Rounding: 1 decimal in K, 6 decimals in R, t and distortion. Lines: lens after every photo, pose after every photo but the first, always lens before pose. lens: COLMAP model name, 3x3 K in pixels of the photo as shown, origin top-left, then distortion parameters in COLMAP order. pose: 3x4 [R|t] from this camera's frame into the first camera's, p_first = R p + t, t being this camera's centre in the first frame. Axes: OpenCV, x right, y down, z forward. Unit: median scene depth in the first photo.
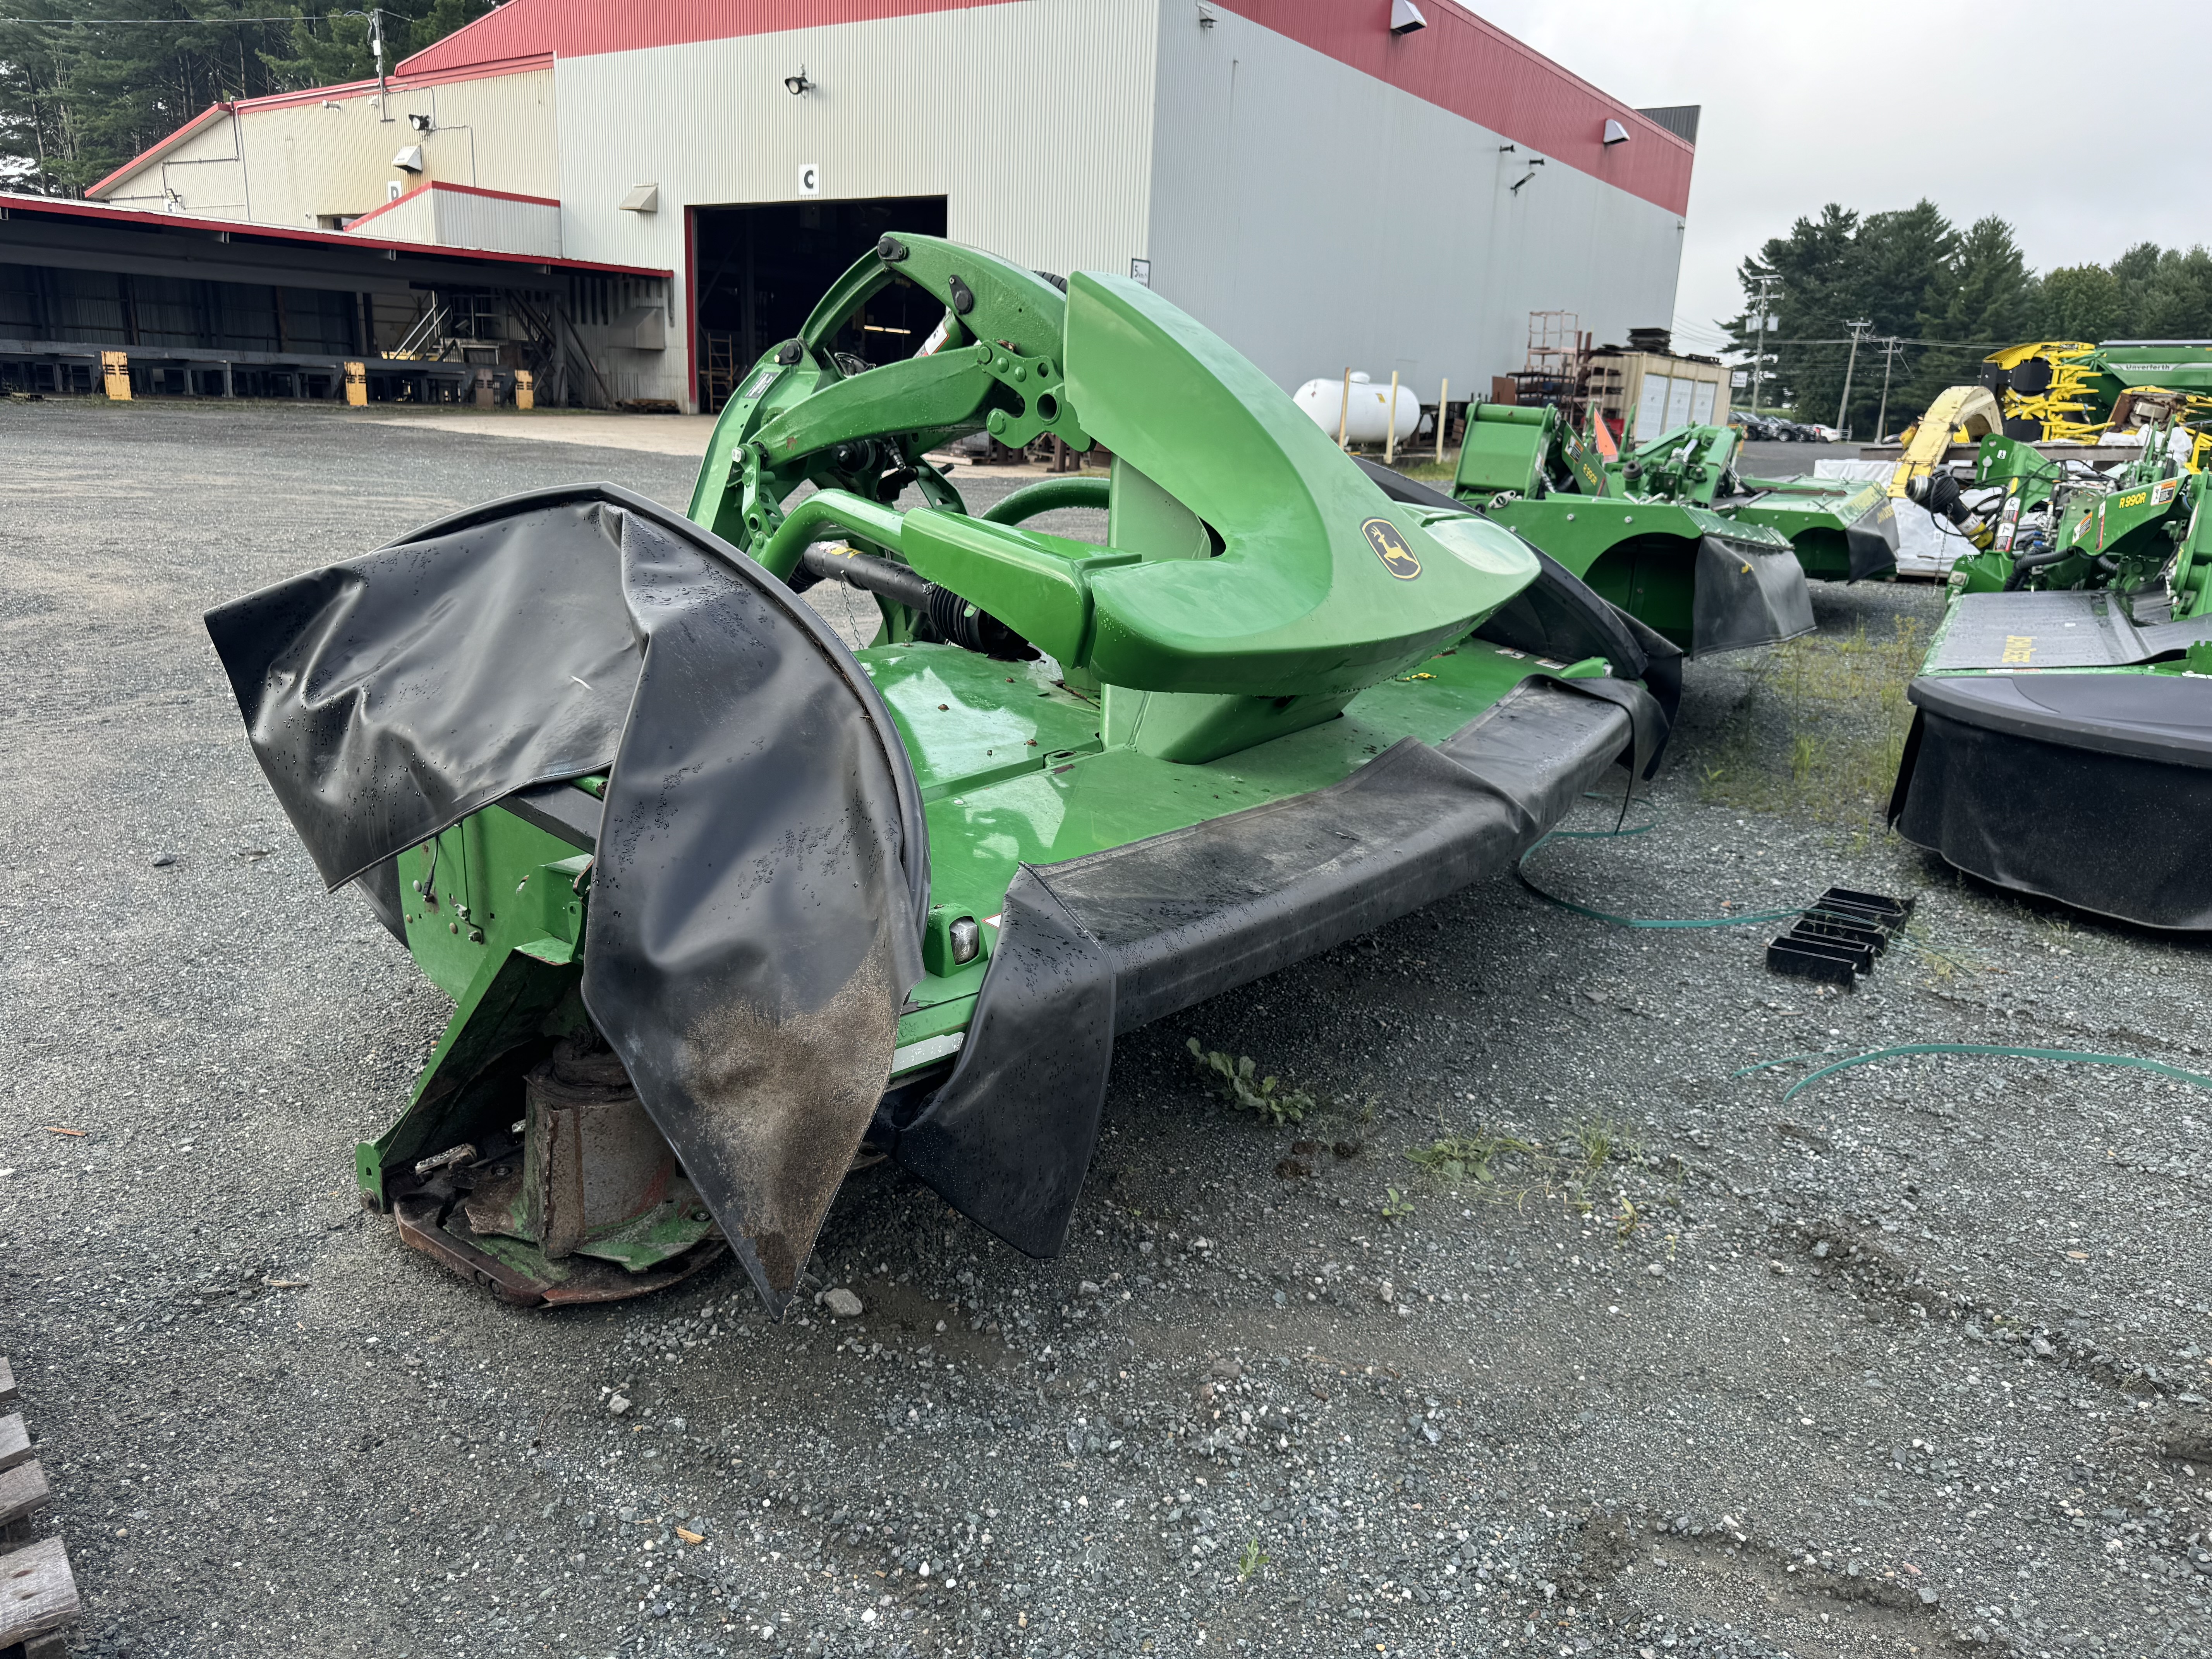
lens RADIAL K [[1520.1, 0, 1107.0], [0, 1520.1, 825.1], [0, 0, 1]] dist [0.012831, 0.000499]
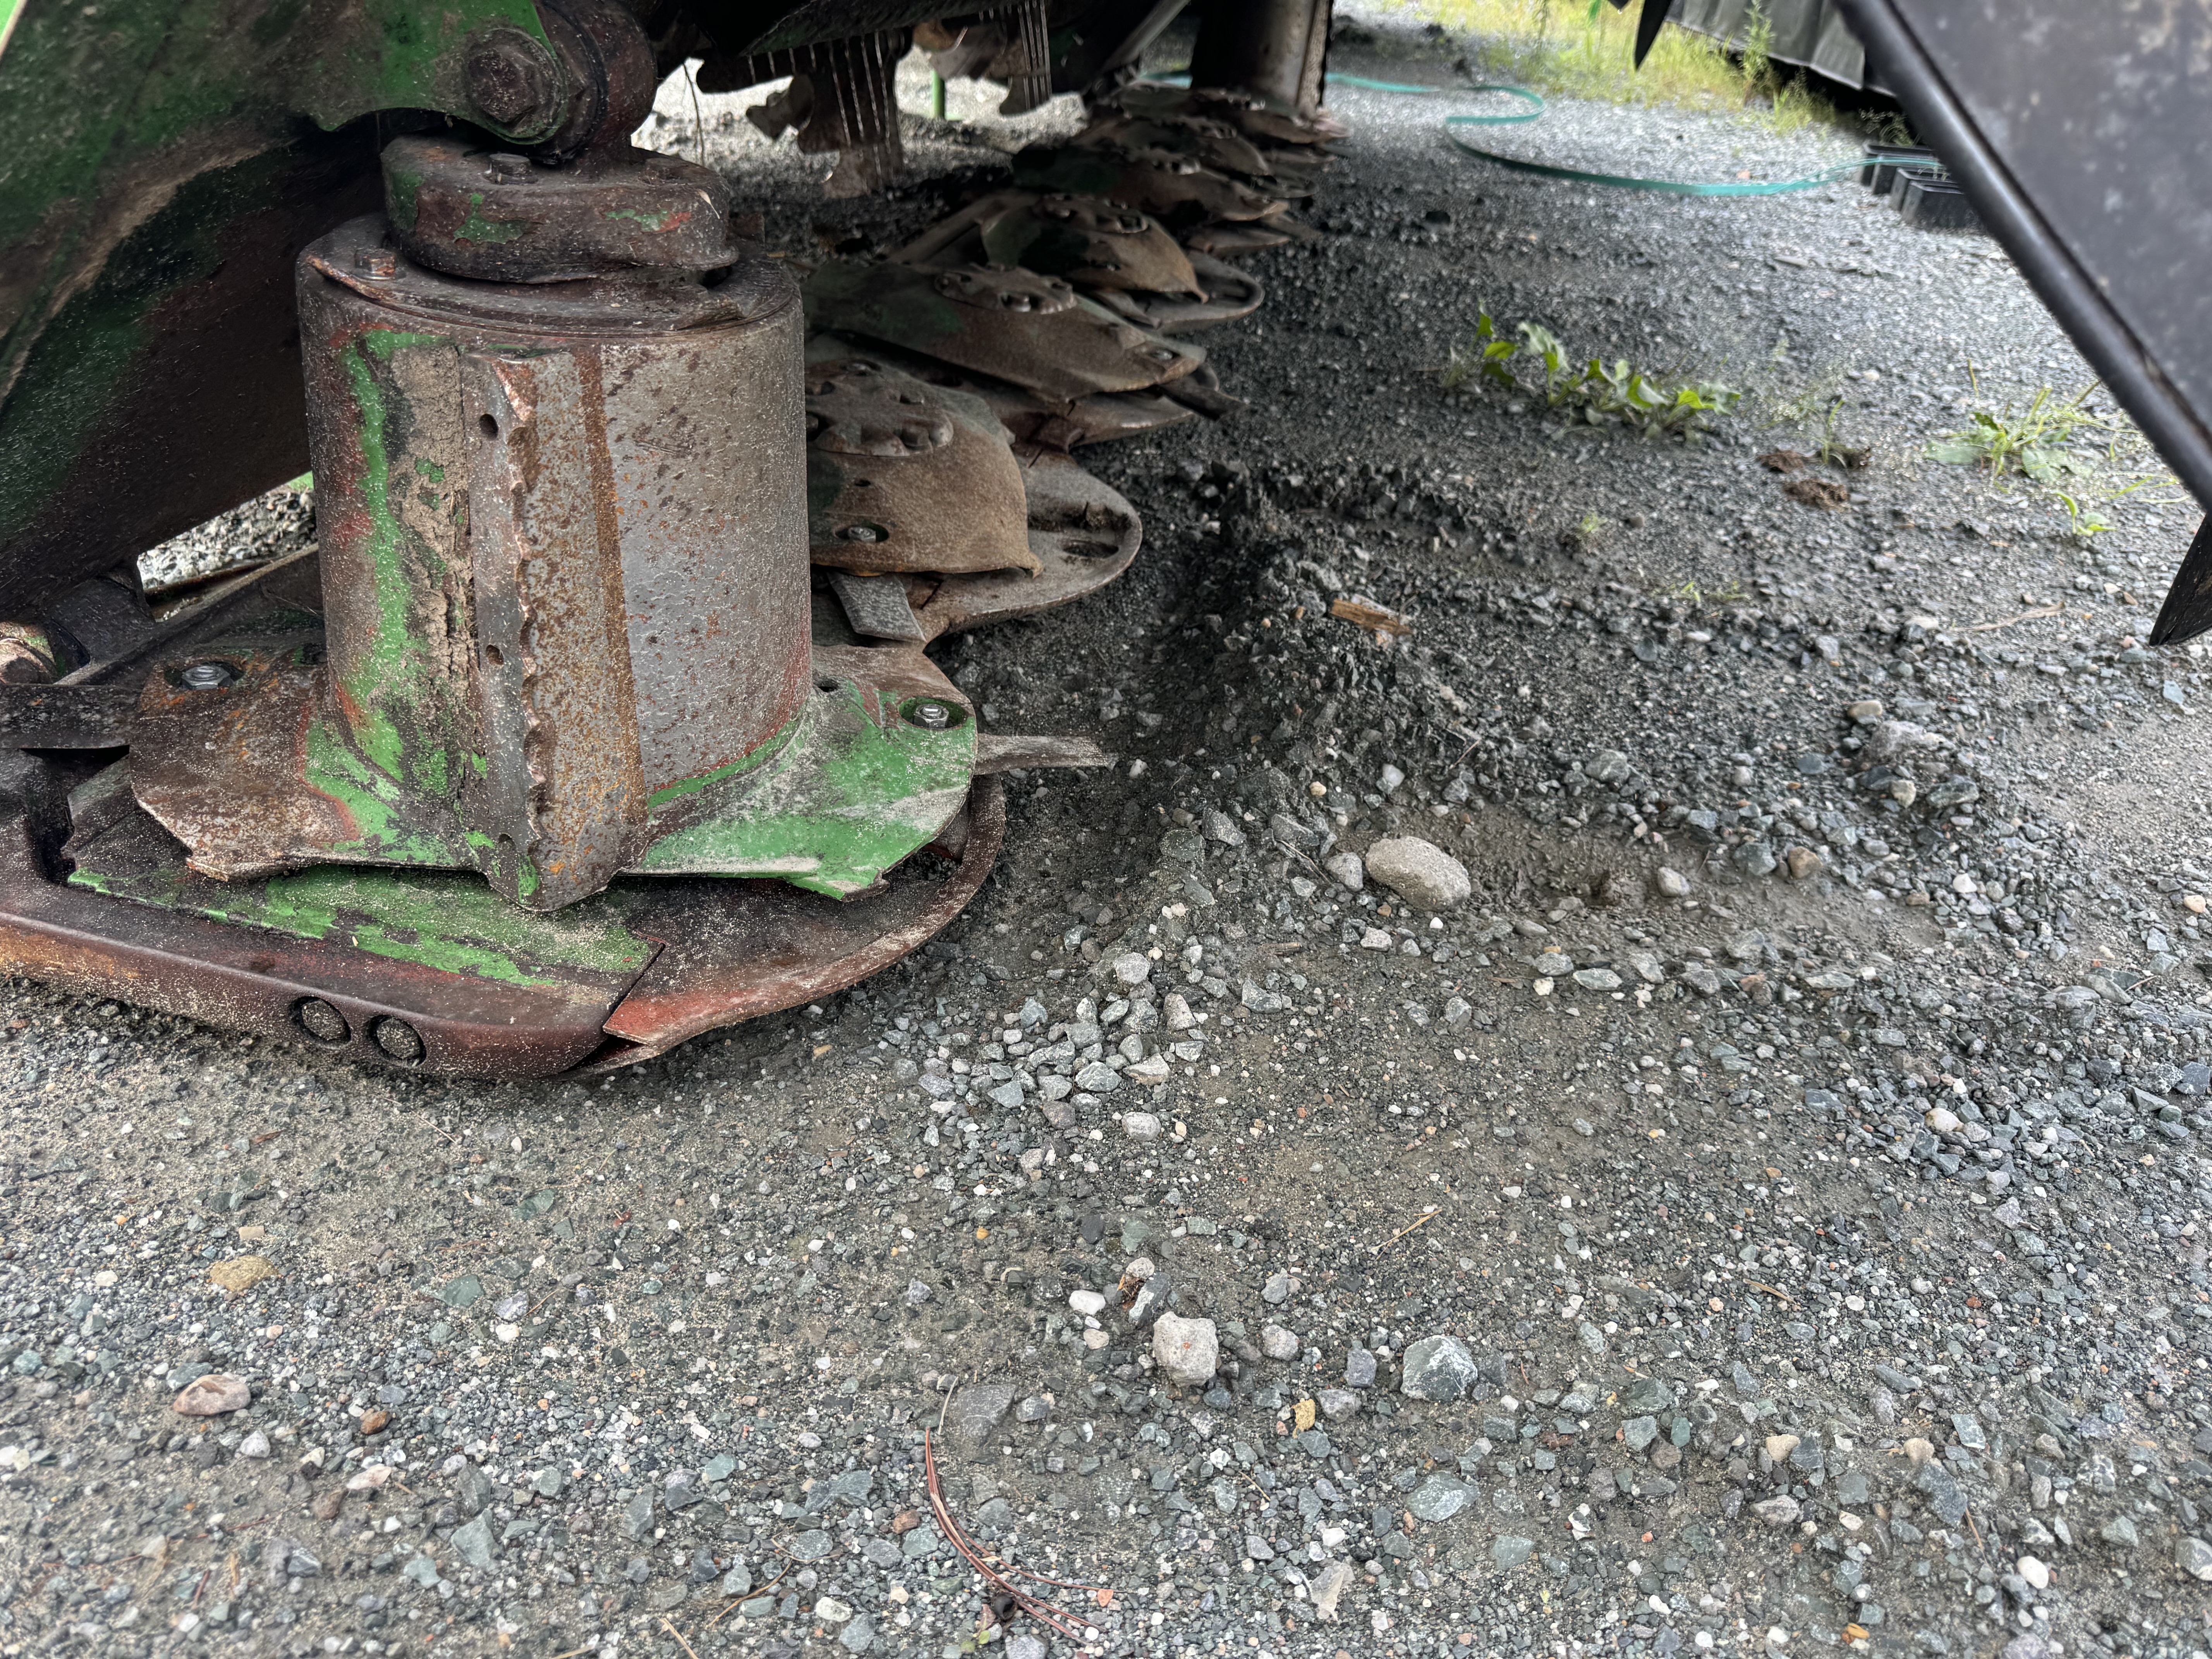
lens RADIAL K [[1520.1, 0, 1108.8], [0, 1520.1, 836.1], [0, 0, 1]] dist [0.012831, 0.000499]
pose [[0.924228, -0.172352, 0.340730, -0.365215], [0.061022, 0.947536, 0.313771, 0.185995], [-0.376933, -0.269204, 0.886257, 0.704778]]
